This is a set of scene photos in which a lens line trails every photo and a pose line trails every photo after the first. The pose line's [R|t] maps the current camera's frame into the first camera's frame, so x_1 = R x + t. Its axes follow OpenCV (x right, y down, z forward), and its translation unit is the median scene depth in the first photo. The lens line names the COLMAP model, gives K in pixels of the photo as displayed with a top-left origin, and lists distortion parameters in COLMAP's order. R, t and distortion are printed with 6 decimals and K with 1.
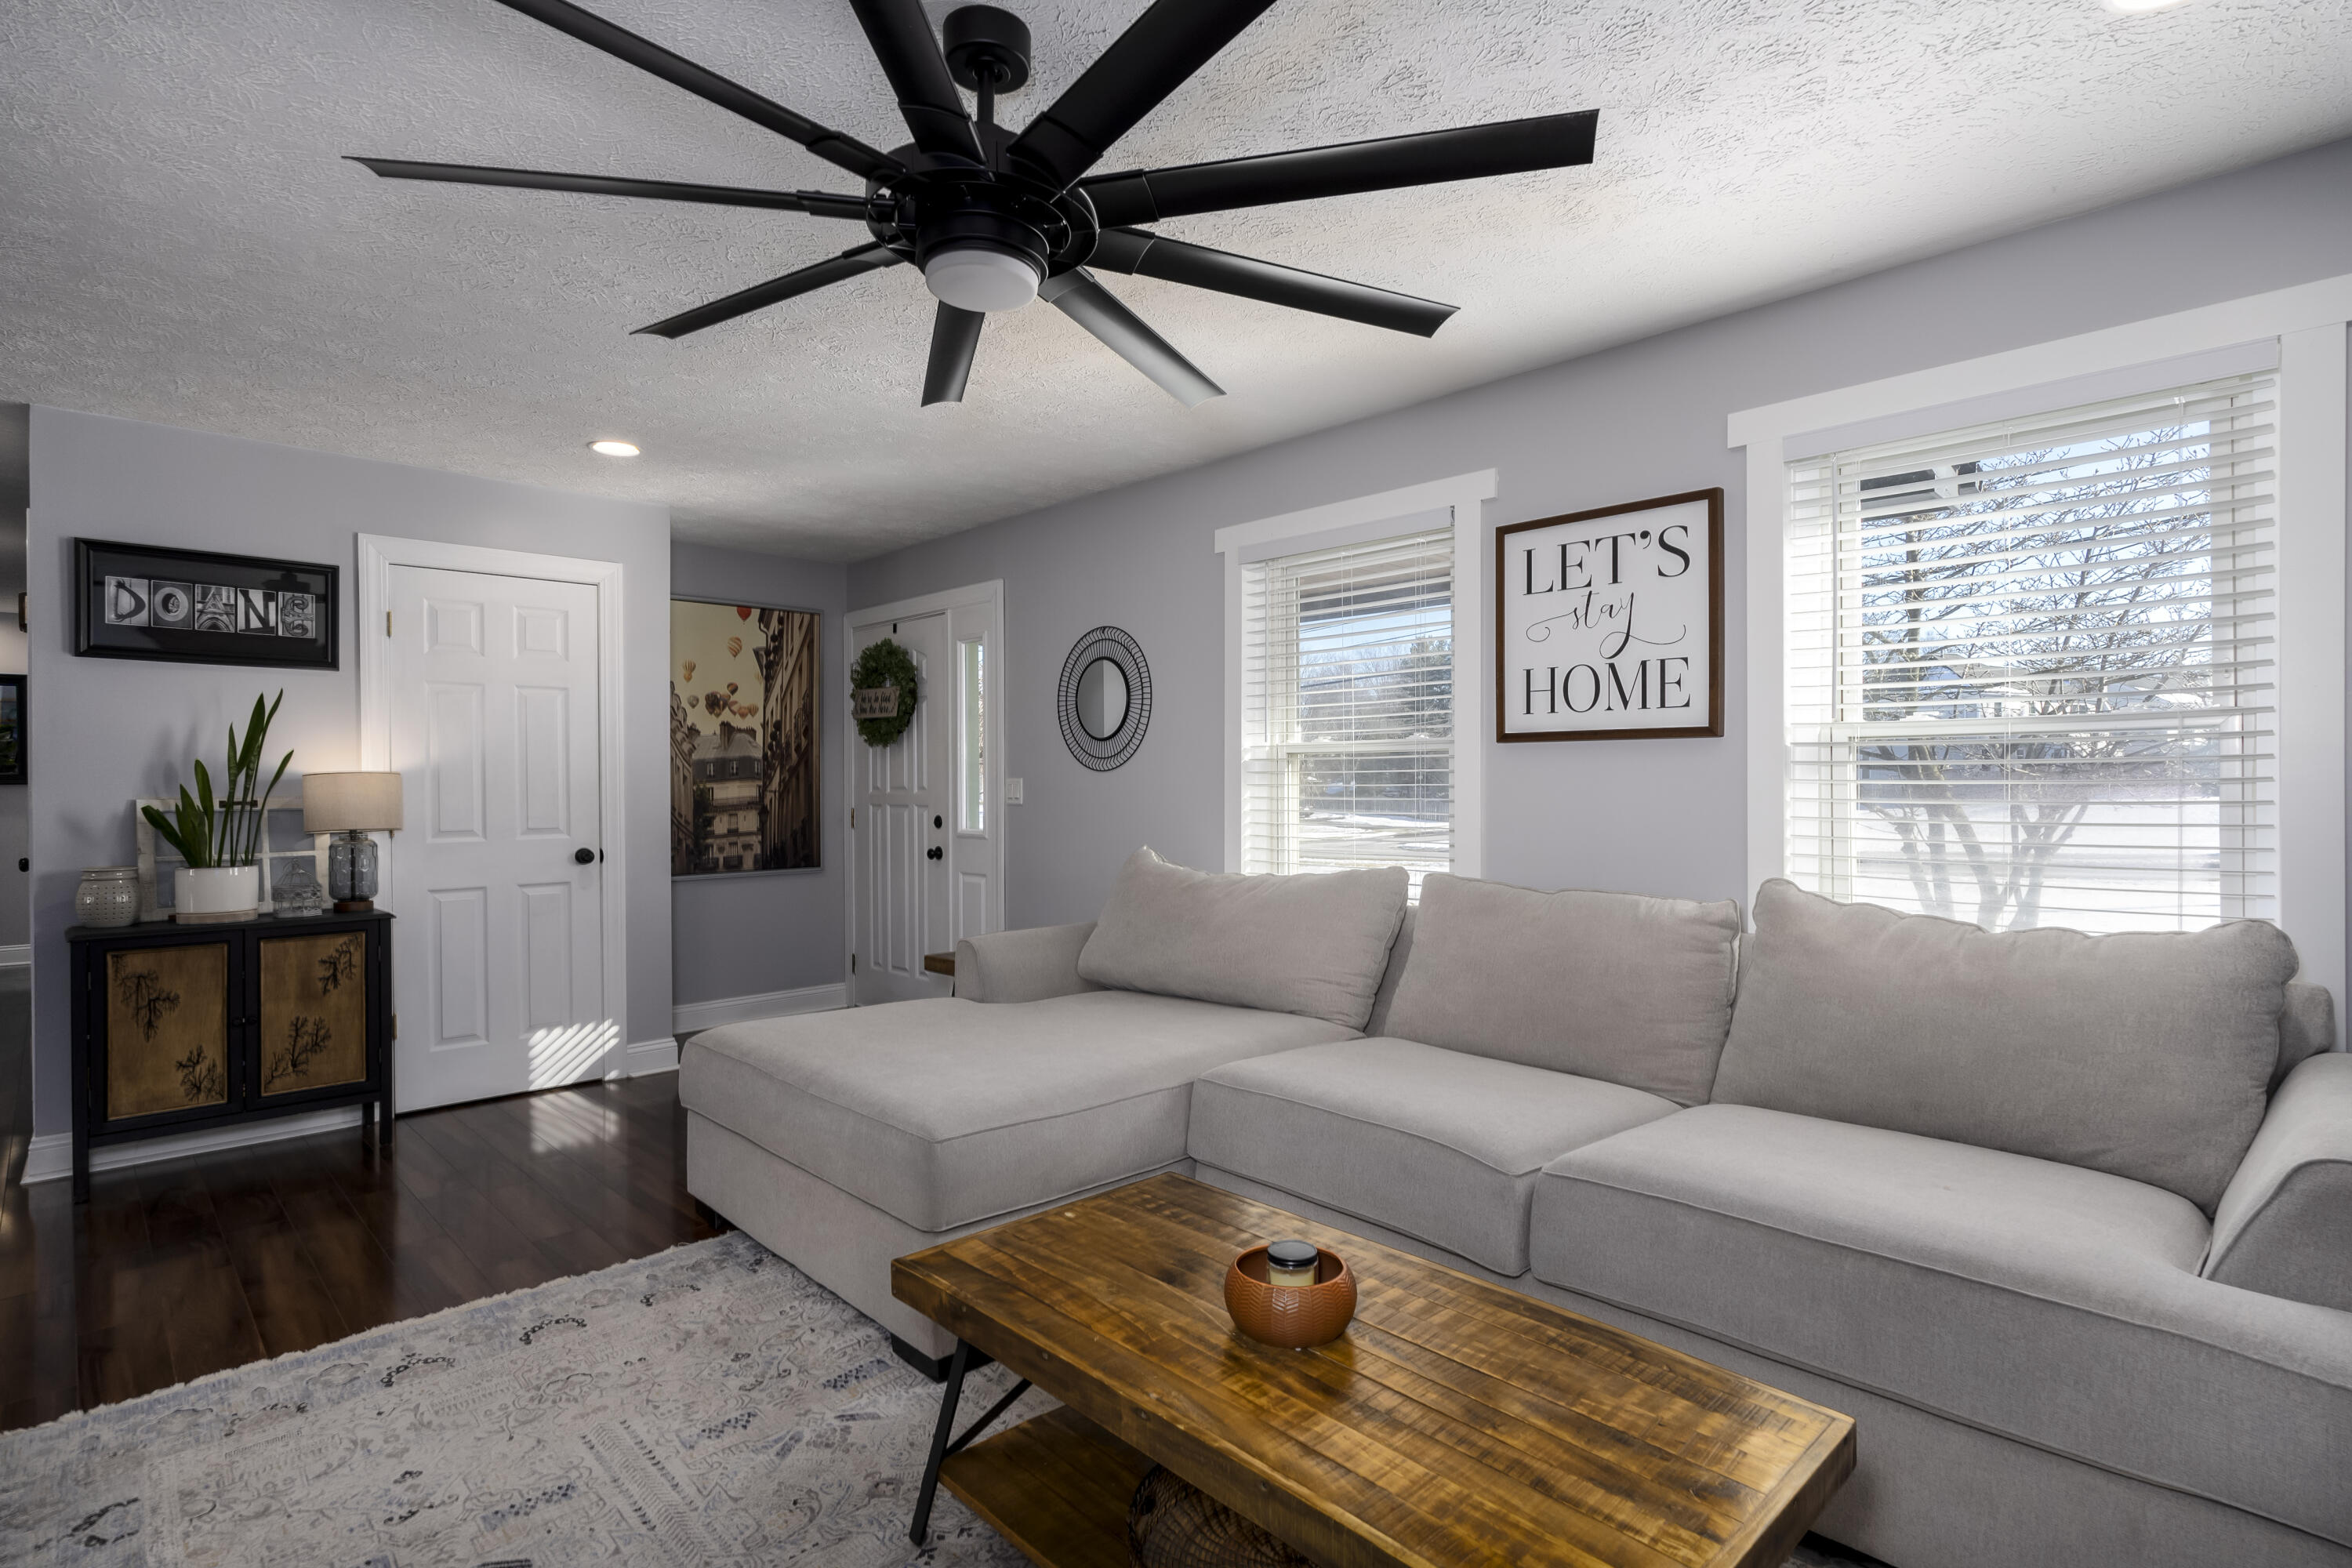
lens RADIAL K [[1147.0, 0, 1190.8], [0, 1147.0, 784.5], [0, 0, 1]] dist [-0.001593, 0.000725]
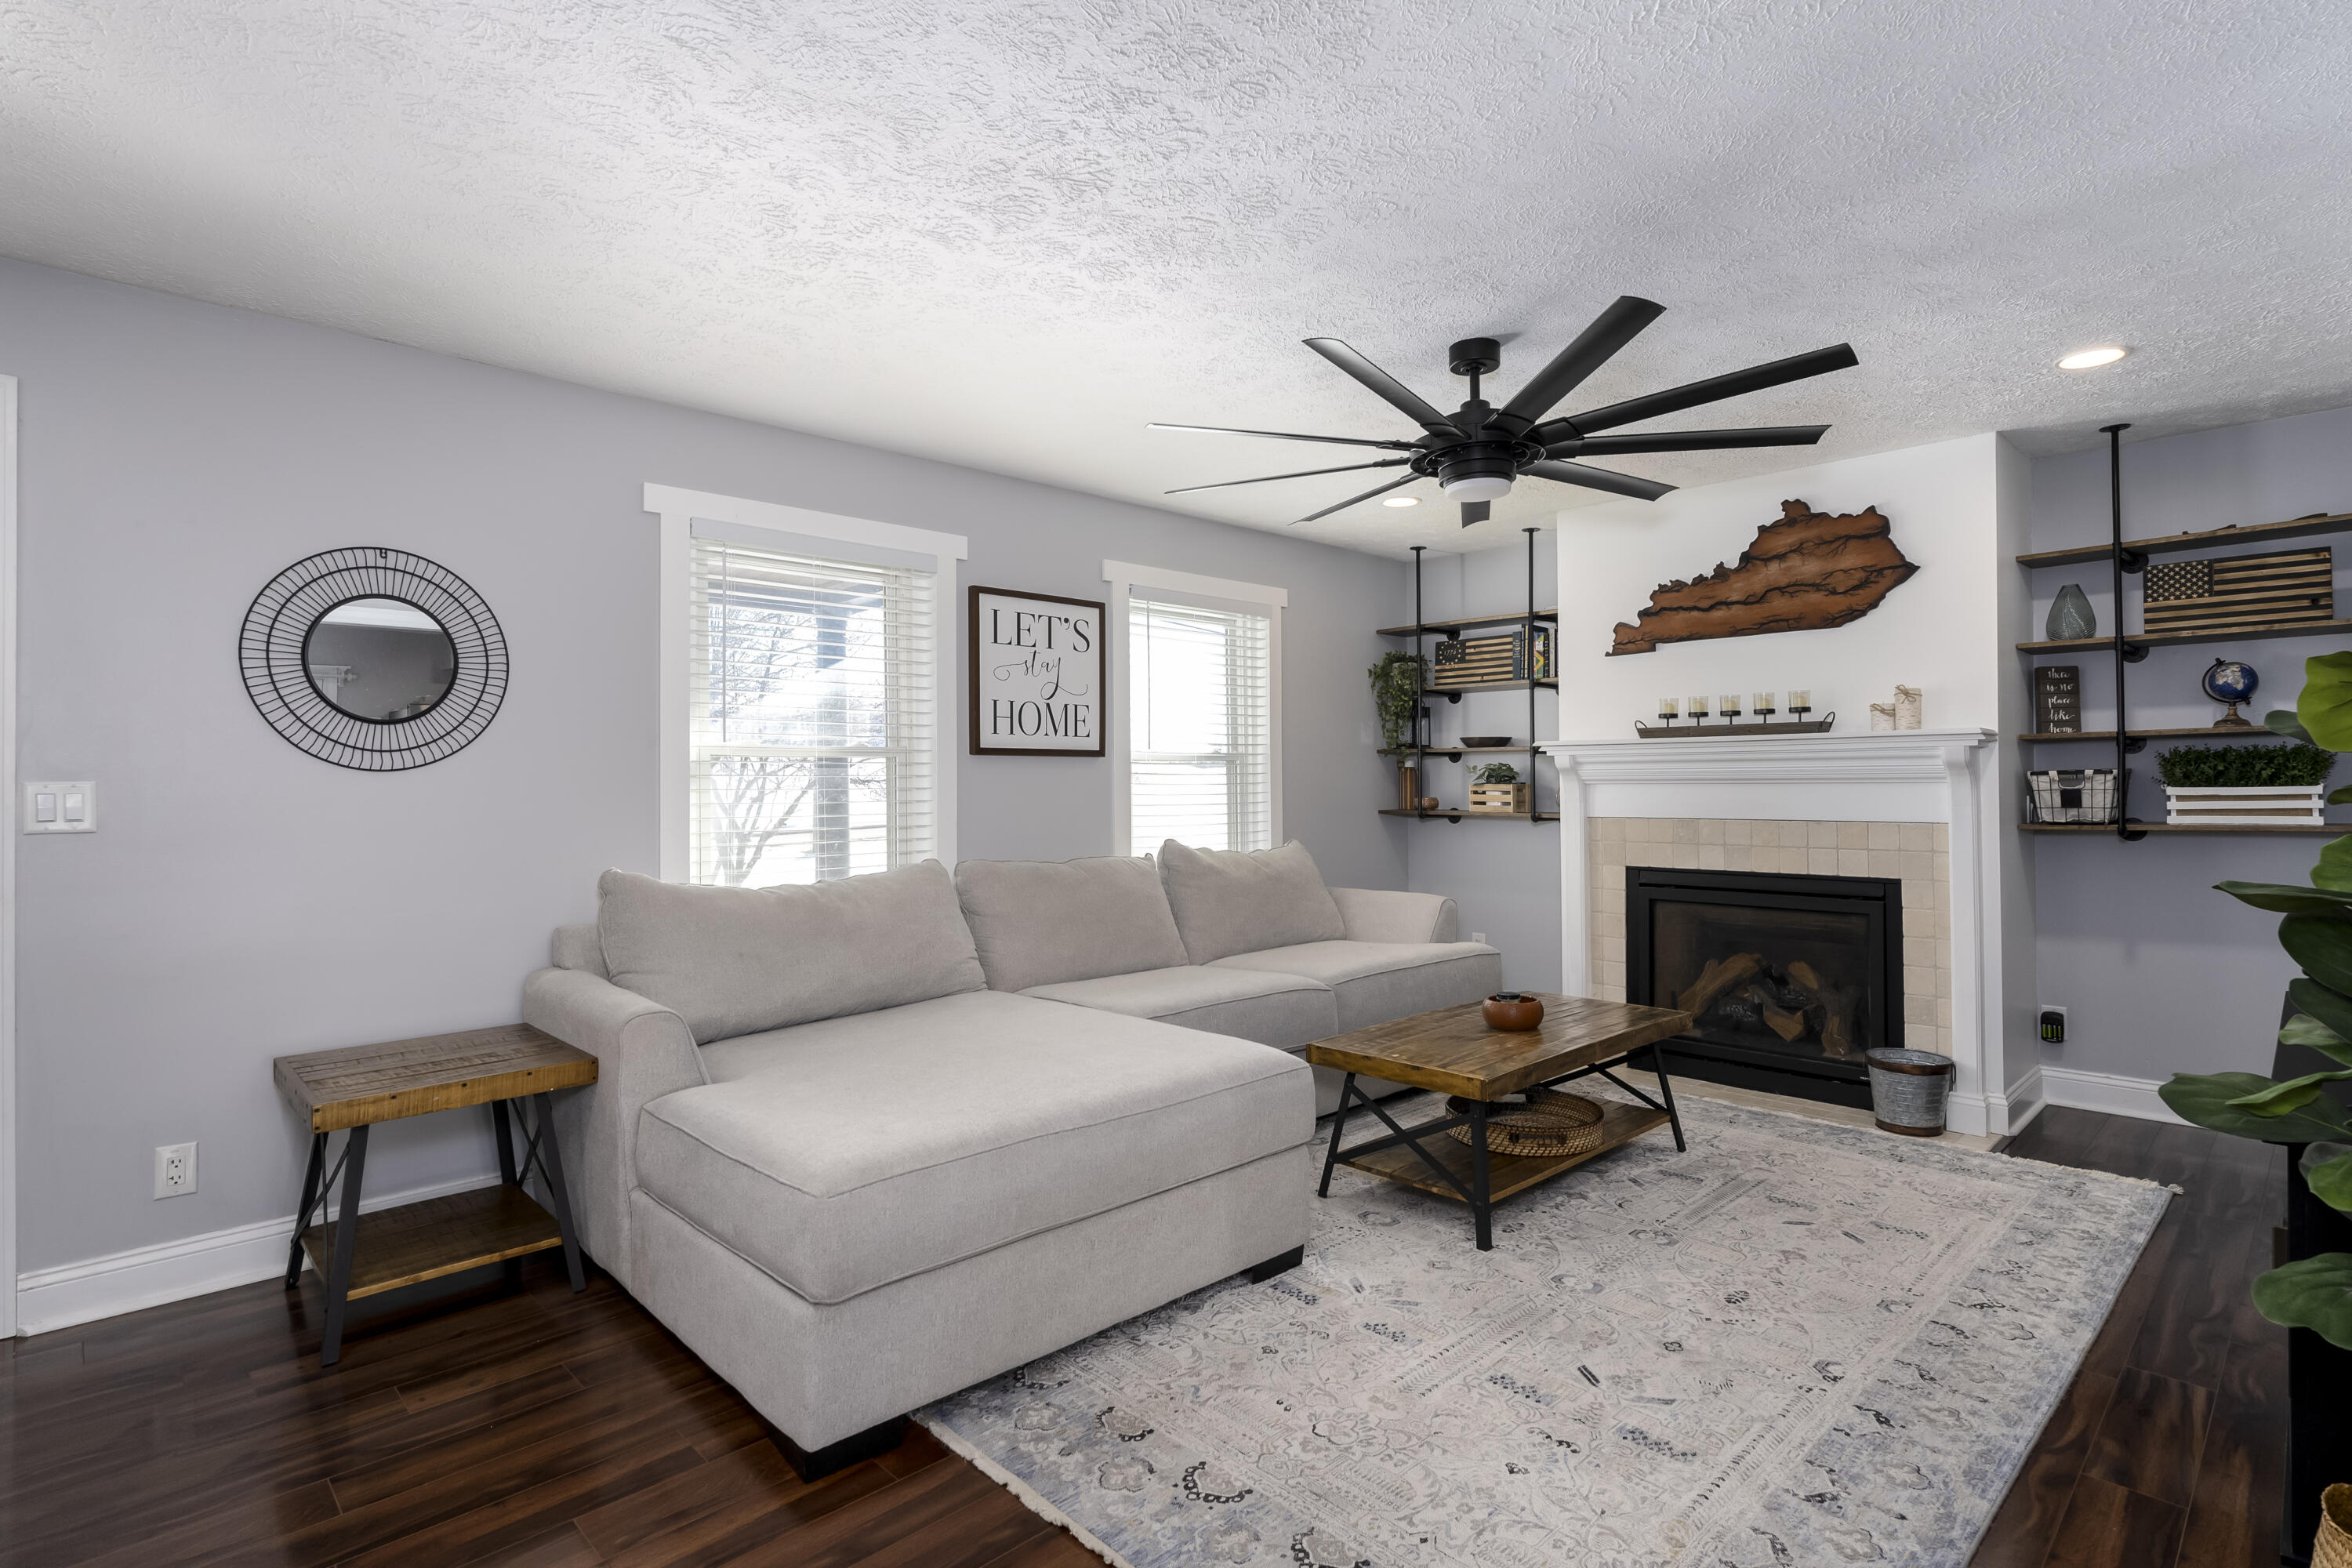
lens RADIAL K [[1147.0, 0, 1187.3], [0, 1147.0, 780.2], [0, 0, 1]] dist [-0.001593, 0.000725]
pose [[0.011090, 0.004652, 0.999928, -1.088139], [0.008396, 0.999953, -0.004745, -0.000053], [-0.999903, 0.008448, 0.011050, 0.815944]]
